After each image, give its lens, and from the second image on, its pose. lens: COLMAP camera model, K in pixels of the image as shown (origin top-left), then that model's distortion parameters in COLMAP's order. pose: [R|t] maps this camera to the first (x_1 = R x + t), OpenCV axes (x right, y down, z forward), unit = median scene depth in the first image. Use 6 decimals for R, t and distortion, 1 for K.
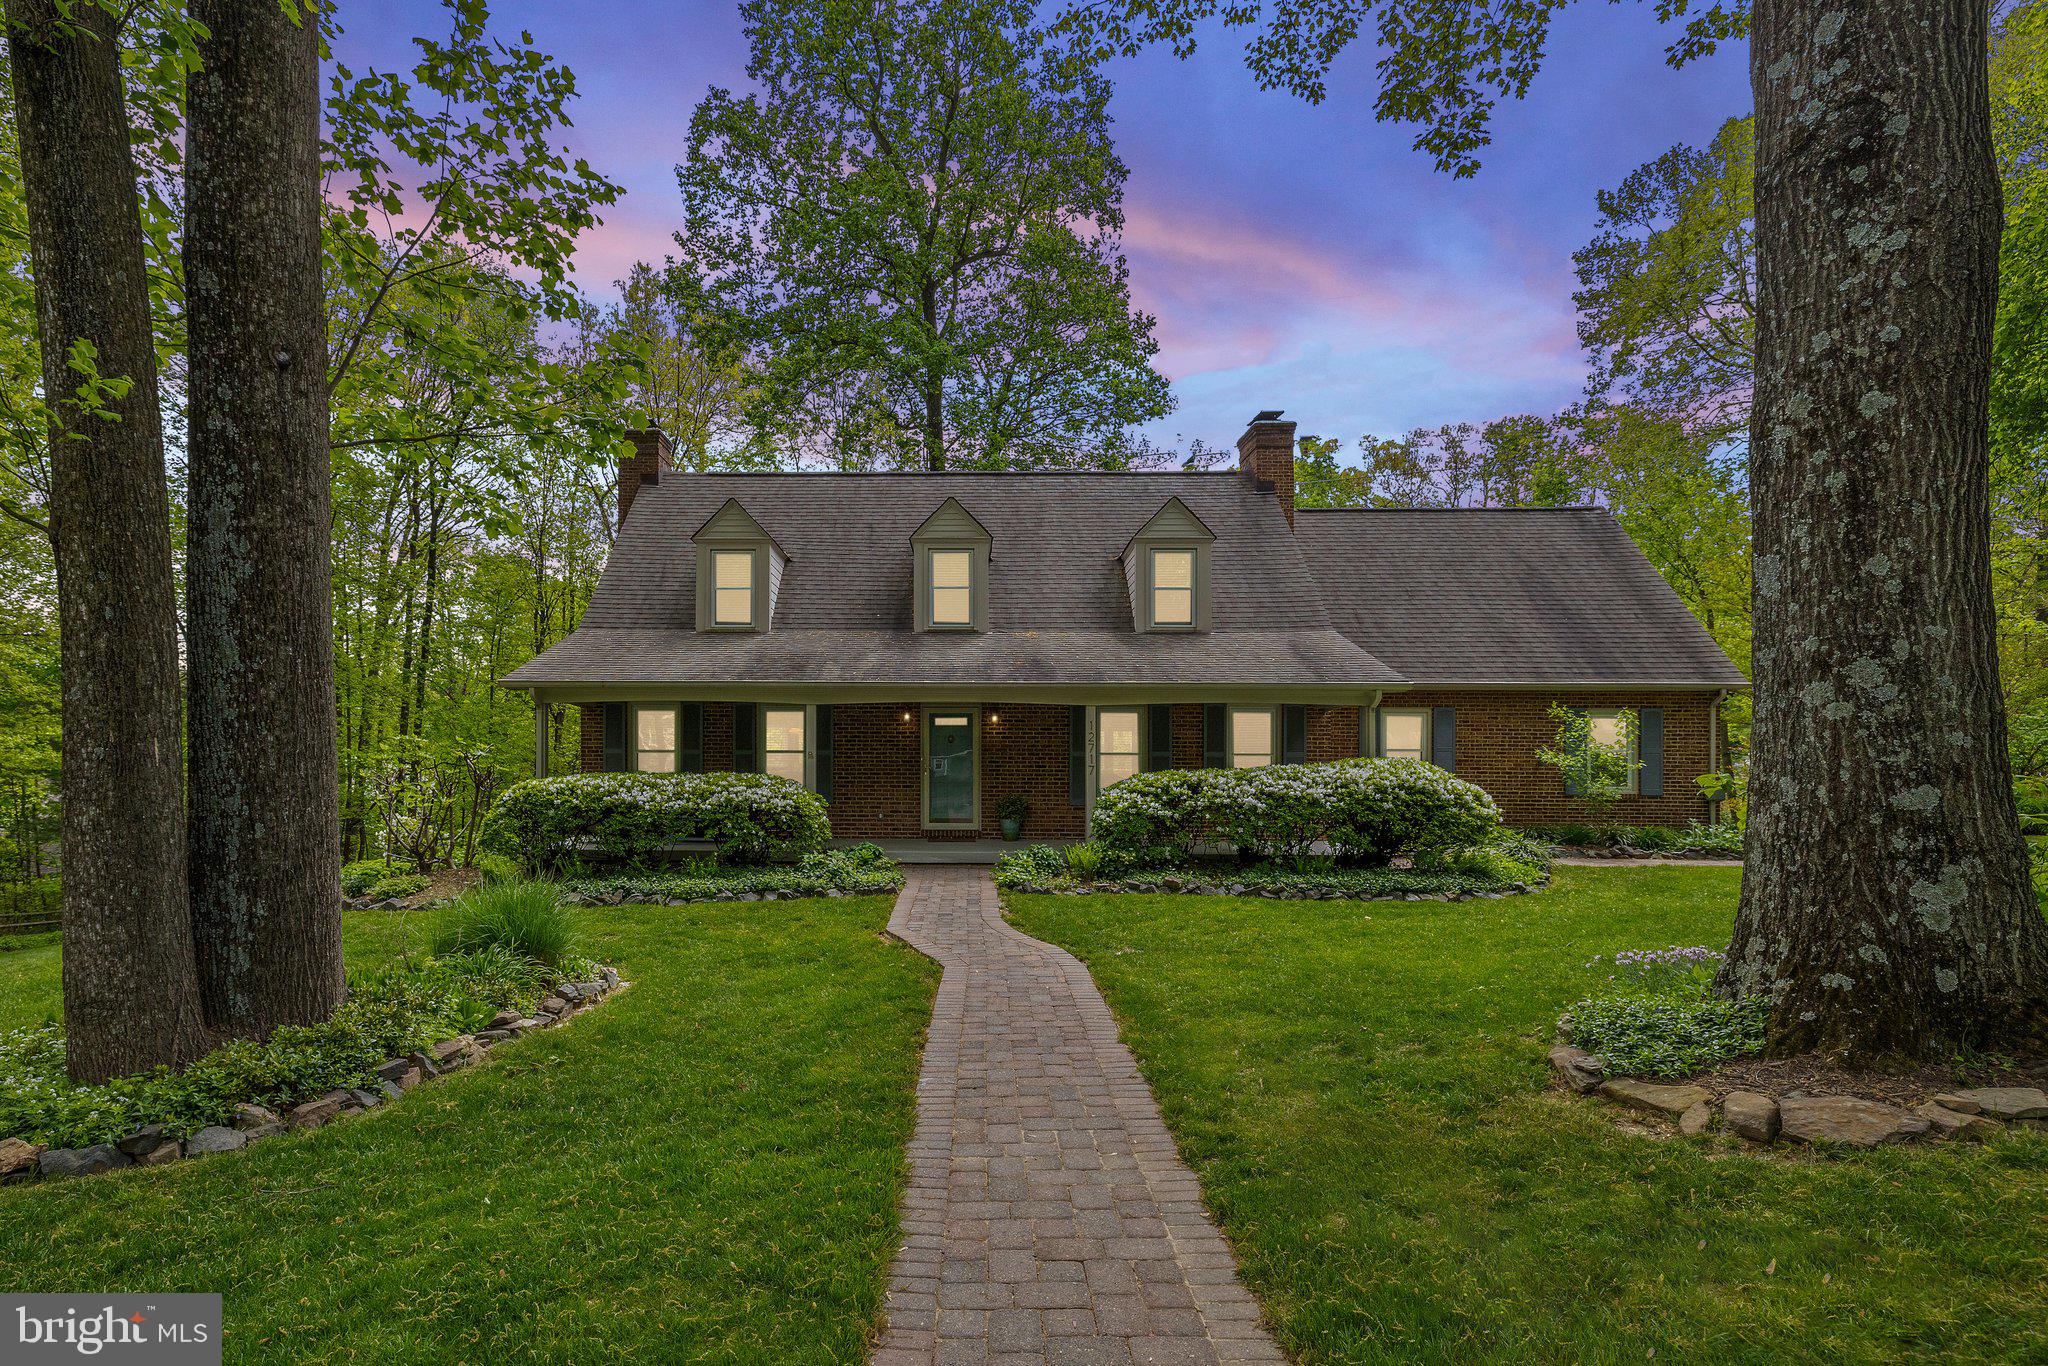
lens RADIAL K [[927.8, 0, 1020.9], [0, 927.8, 727.9], [0, 0, 1]] dist [0.000715, 0.000140]
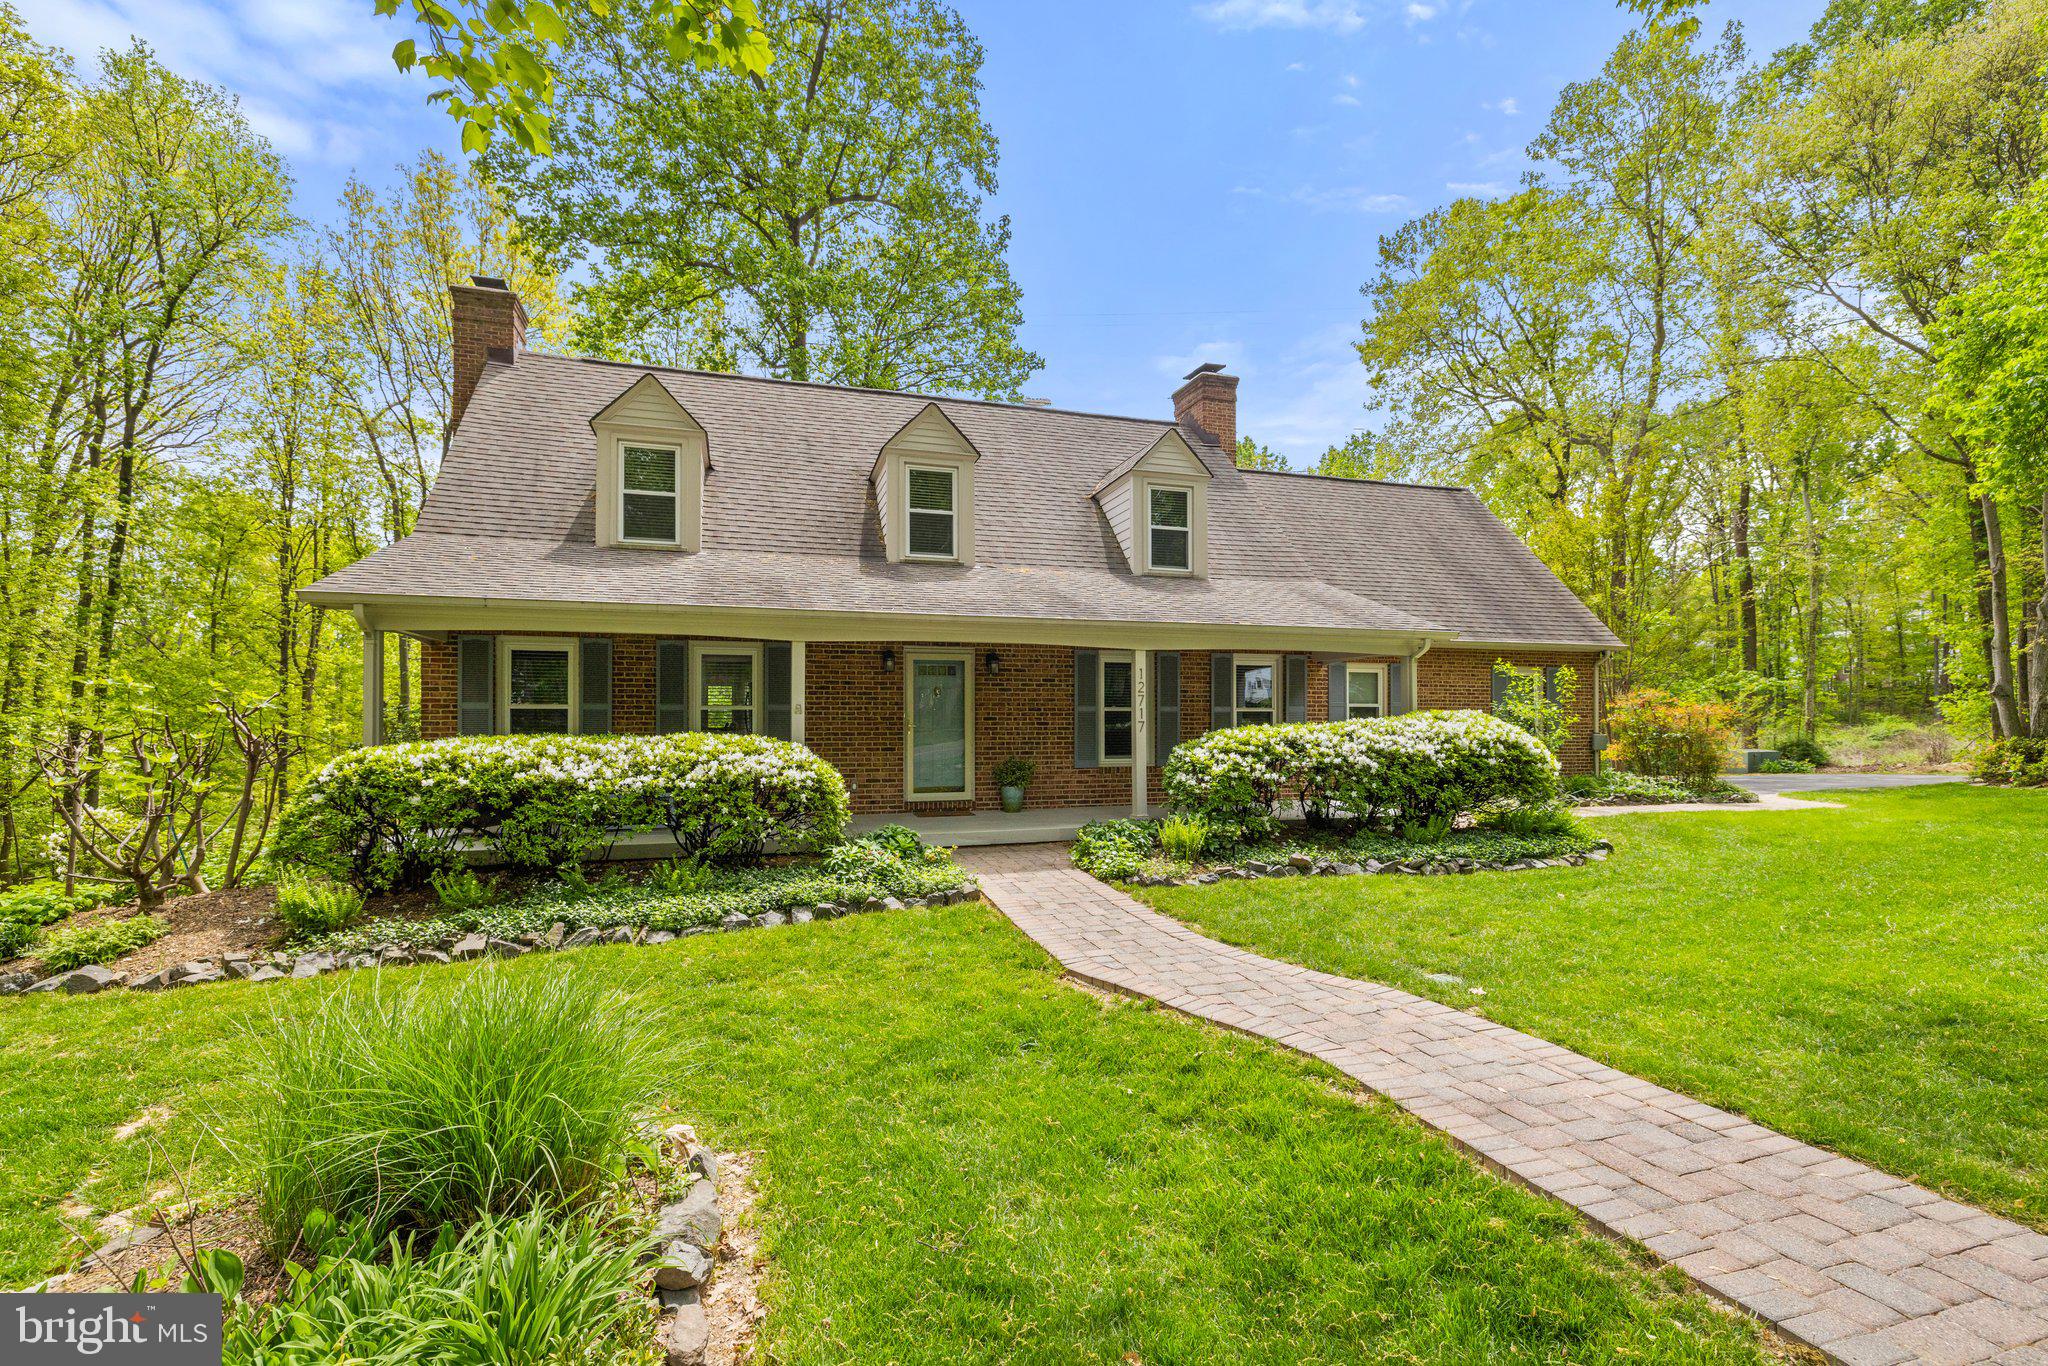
lens RADIAL K [[815.5, 0, 1027.3], [0, 815.5, 689.4], [0, 0, 1]] dist [0.000922, -0.000151]
pose [[0.961120, 0.004683, 0.276092, -0.258818], [-0.003132, 0.999977, -0.006061, 0.018952], [-0.276114, 0.004961, 0.961112, 0.356850]]
